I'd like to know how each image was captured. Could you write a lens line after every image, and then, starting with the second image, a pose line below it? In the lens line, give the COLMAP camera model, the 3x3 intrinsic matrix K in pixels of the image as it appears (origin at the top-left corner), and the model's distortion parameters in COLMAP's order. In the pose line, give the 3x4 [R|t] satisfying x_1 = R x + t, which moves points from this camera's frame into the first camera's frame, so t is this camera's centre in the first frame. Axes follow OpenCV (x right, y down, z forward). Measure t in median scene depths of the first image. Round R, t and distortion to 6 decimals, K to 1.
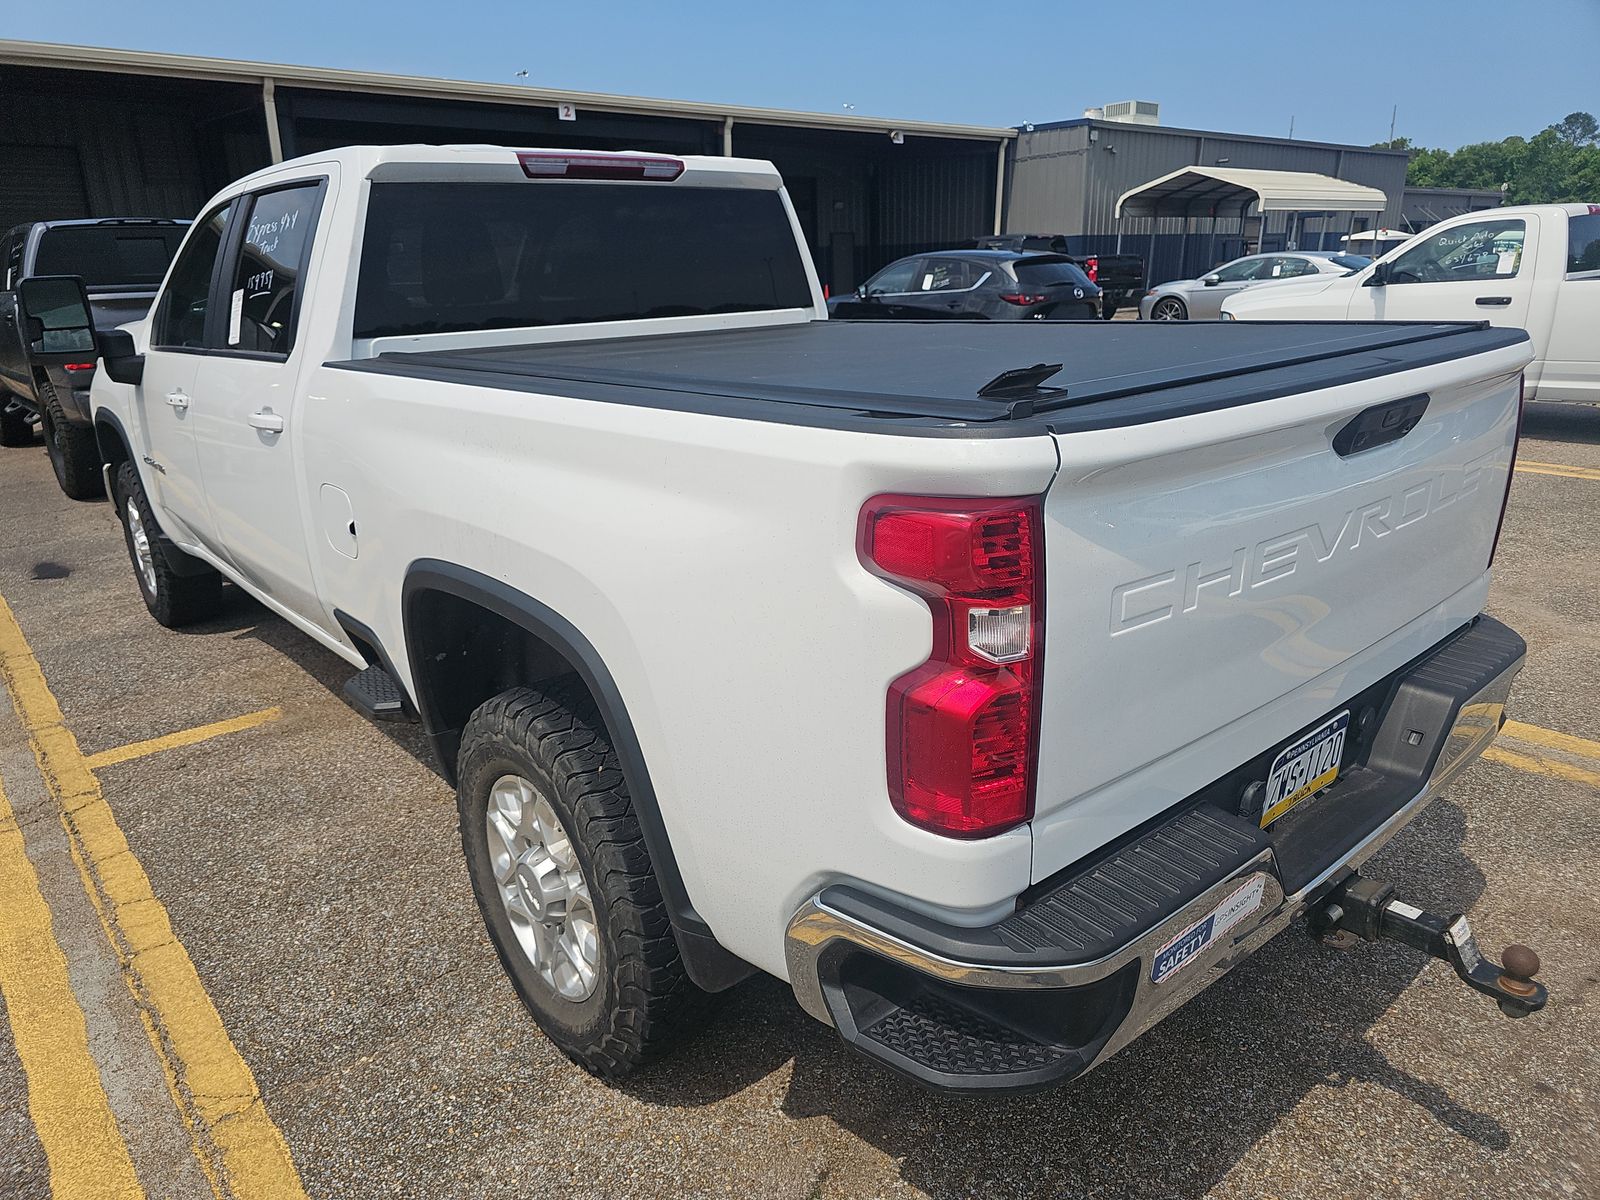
lens RADIAL K [[1070.5, 0, 800.0], [0, 1070.5, 600.0], [0, 0, 1]] dist [0.037701, -0.029787]
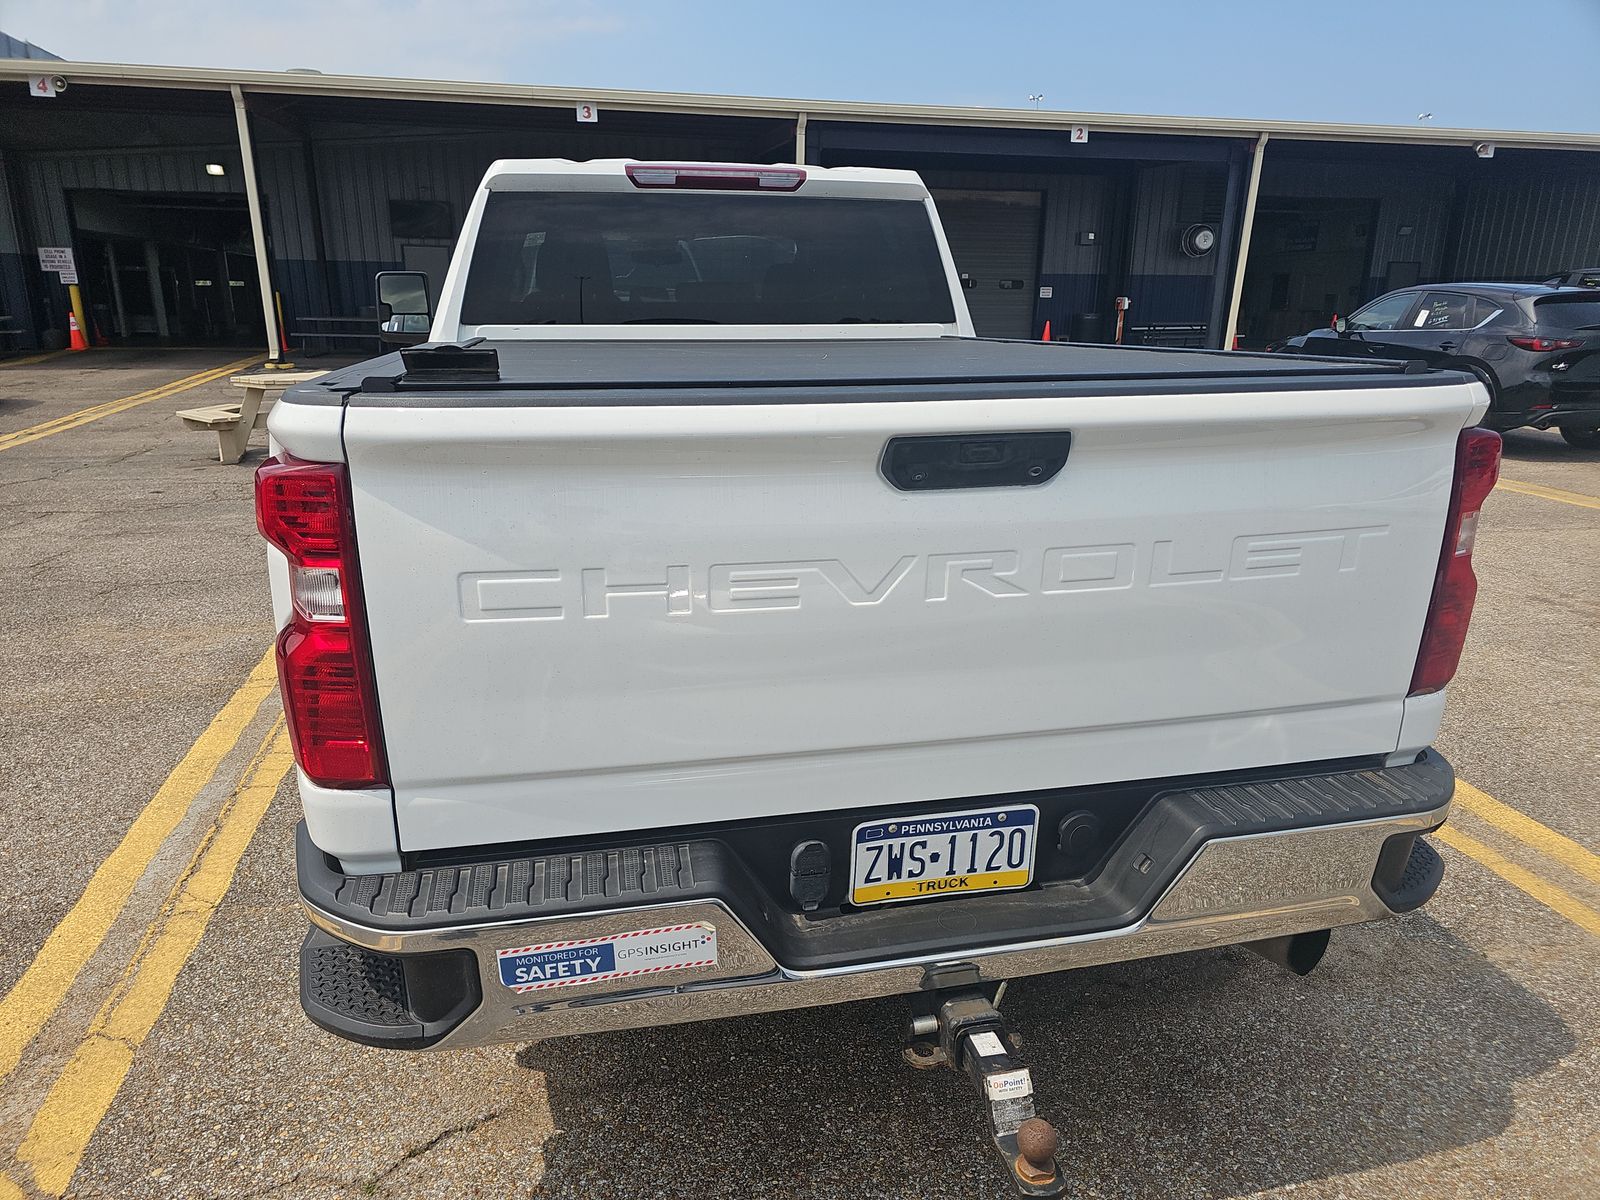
lens RADIAL K [[1070.3, 0, 803.1], [0, 1070.3, 627.7], [0, 0, 1]] dist [0.043154, -0.033867]
pose [[0.883592, 0.171137, -0.435863, 0.382485], [-0.170716, 0.984489, 0.040470, -0.020989], [0.436028, 0.038650, 0.899103, 0.089750]]
